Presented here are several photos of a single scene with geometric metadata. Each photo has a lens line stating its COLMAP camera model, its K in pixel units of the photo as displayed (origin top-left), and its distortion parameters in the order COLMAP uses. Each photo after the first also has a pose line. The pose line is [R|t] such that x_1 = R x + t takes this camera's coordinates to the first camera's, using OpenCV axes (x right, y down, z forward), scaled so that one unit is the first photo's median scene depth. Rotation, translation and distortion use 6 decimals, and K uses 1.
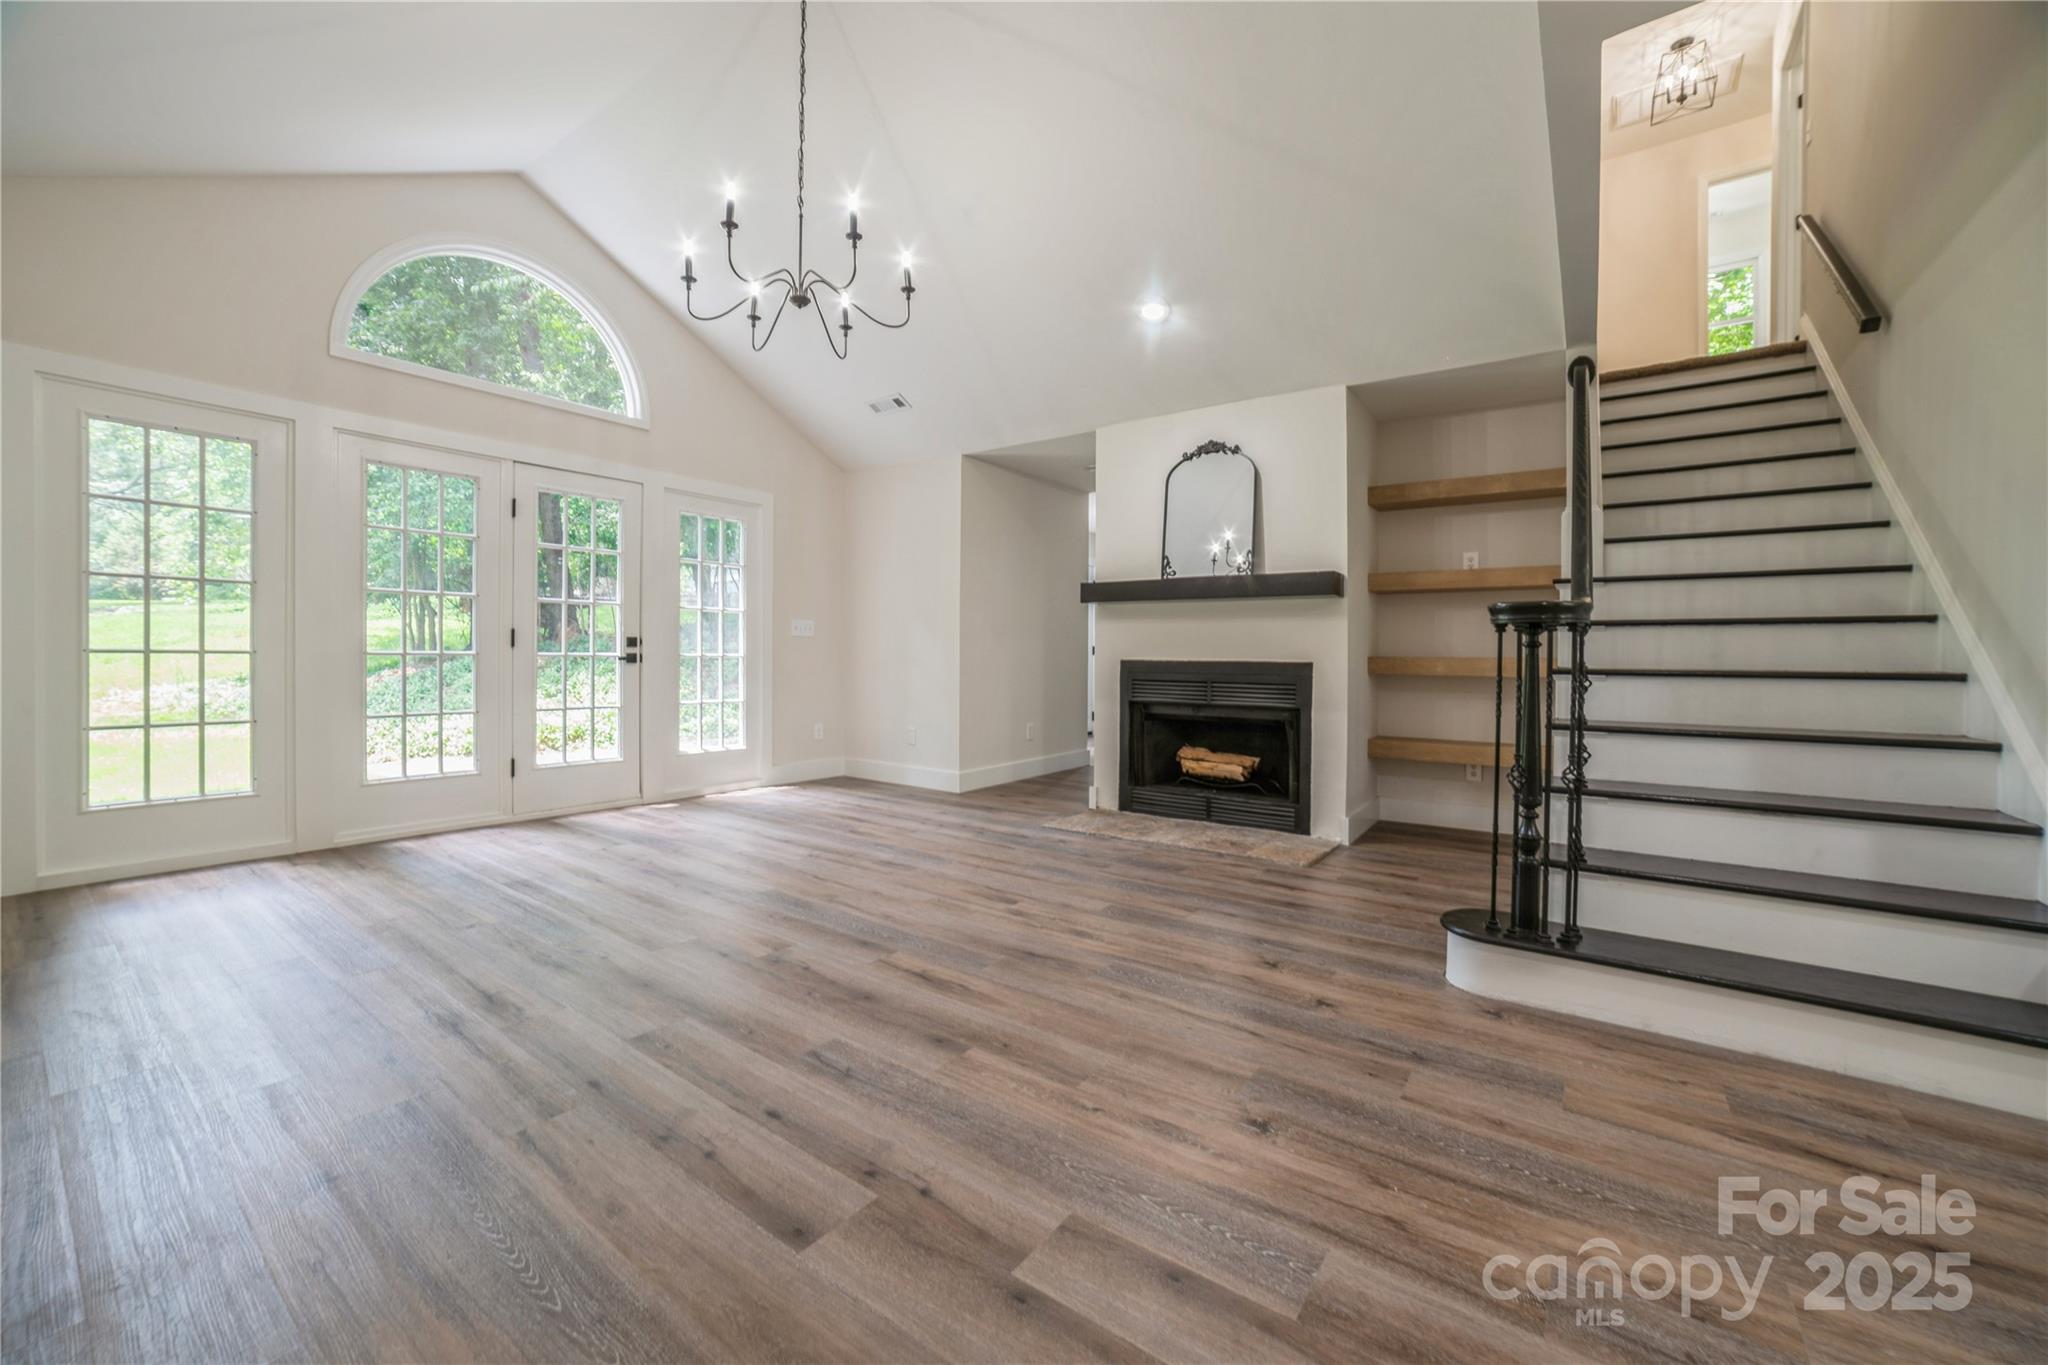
lens RADIAL K [[775.9, 0, 1017.0], [0, 775.9, 701.7], [0, 0, 1]] dist [-0.060418, 0.024240]
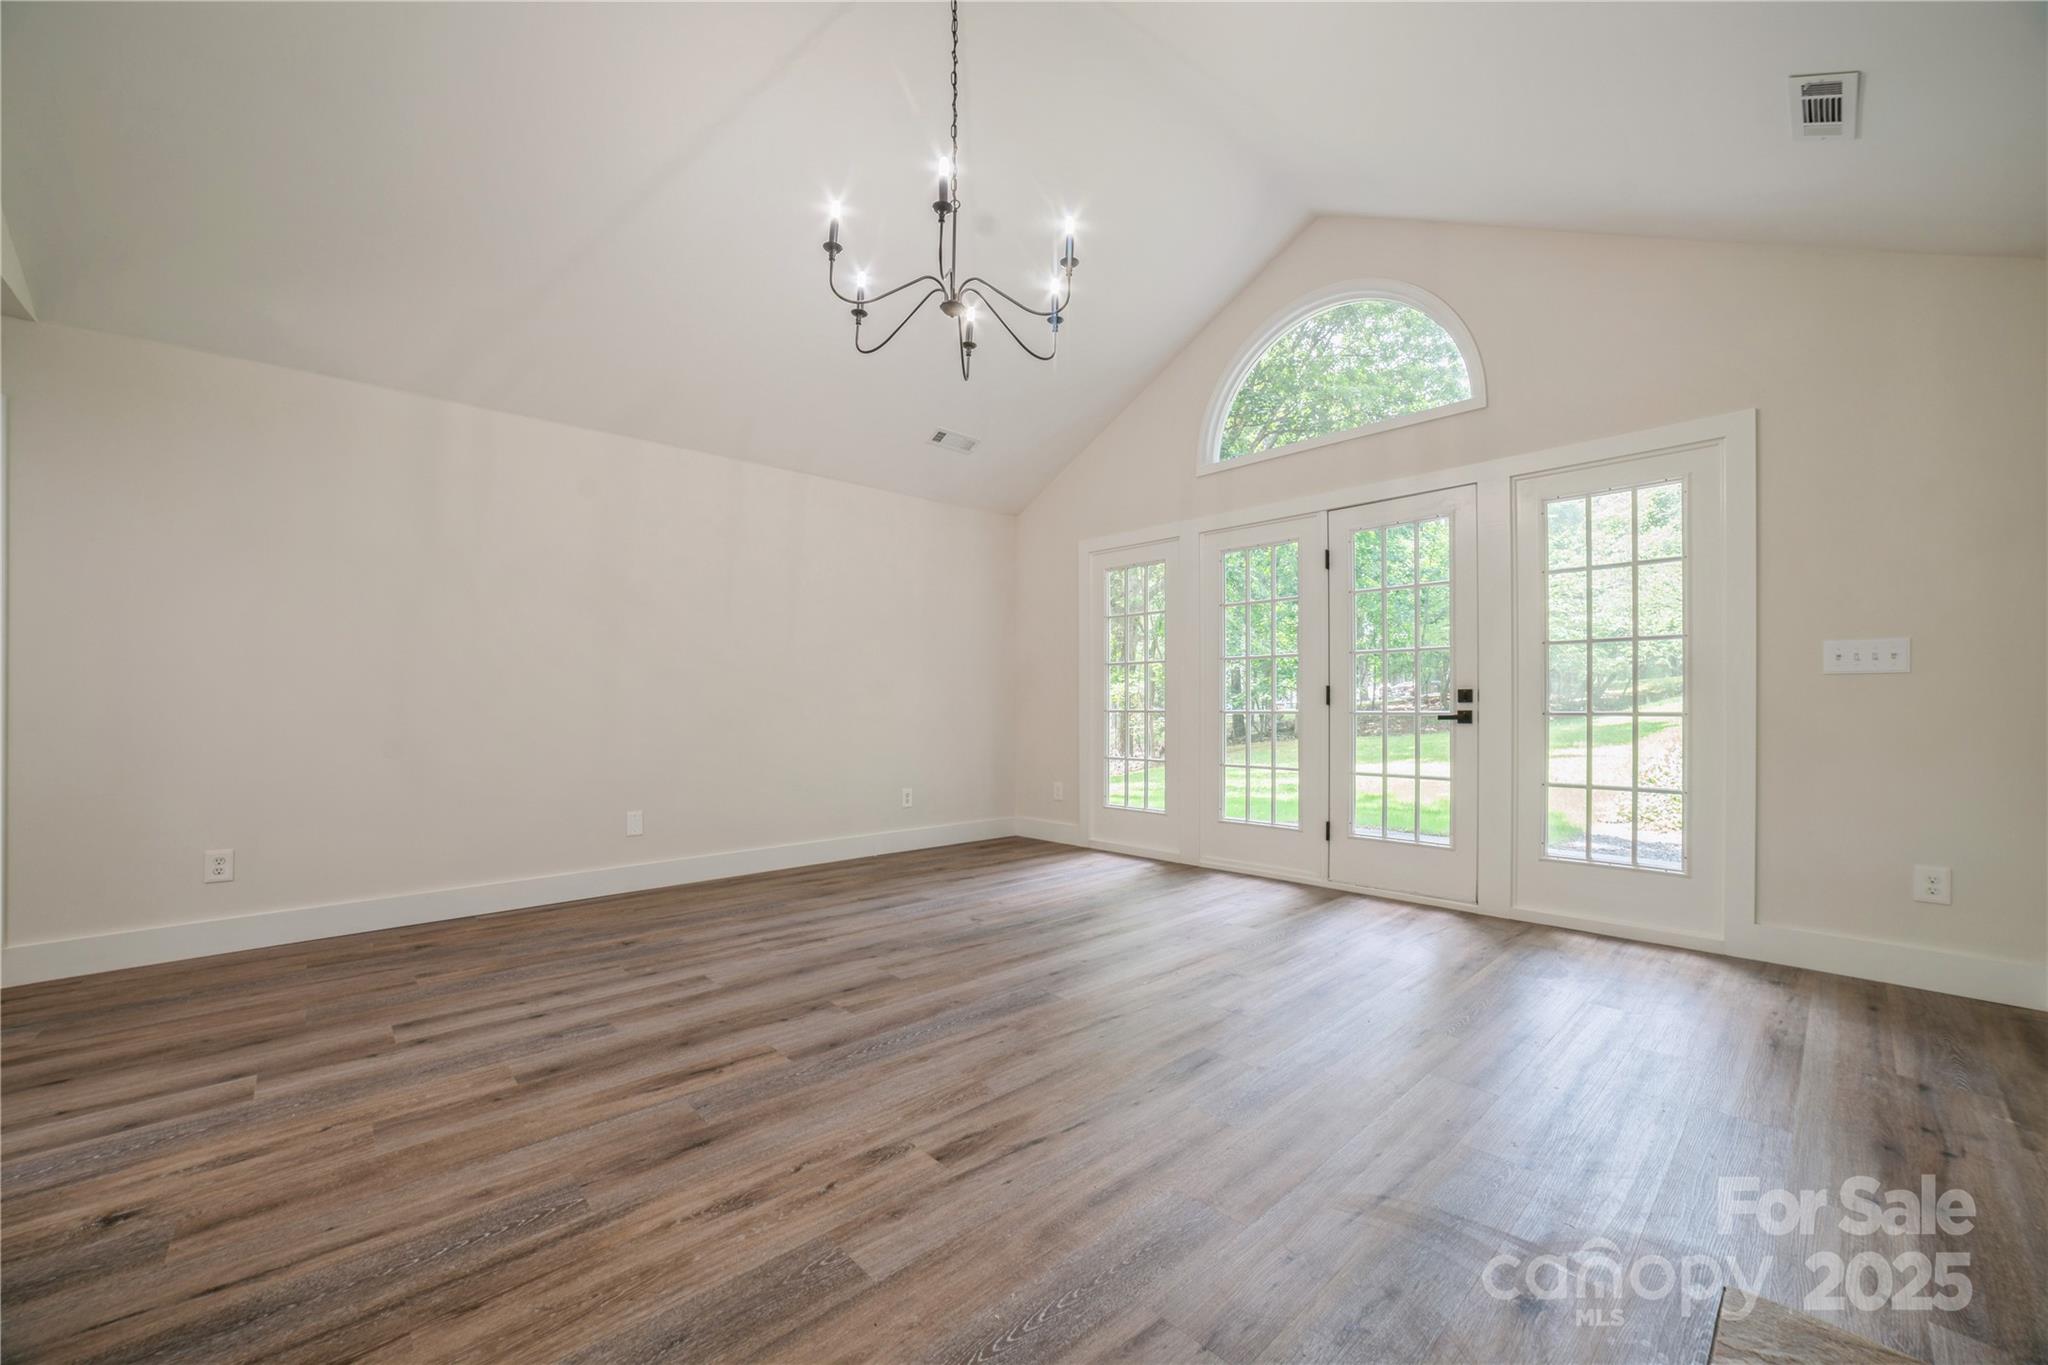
lens RADIAL K [[797.7, 0, 1026.1], [0, 797.7, 703.3], [0, 0, 1]] dist [-0.039380, 0.014041]
pose [[-0.177265, -0.015499, -0.984041, 0.694302], [-0.057814, 0.998313, -0.005309, -0.083682], [0.982464, 0.055950, -0.177862, 1.449960]]
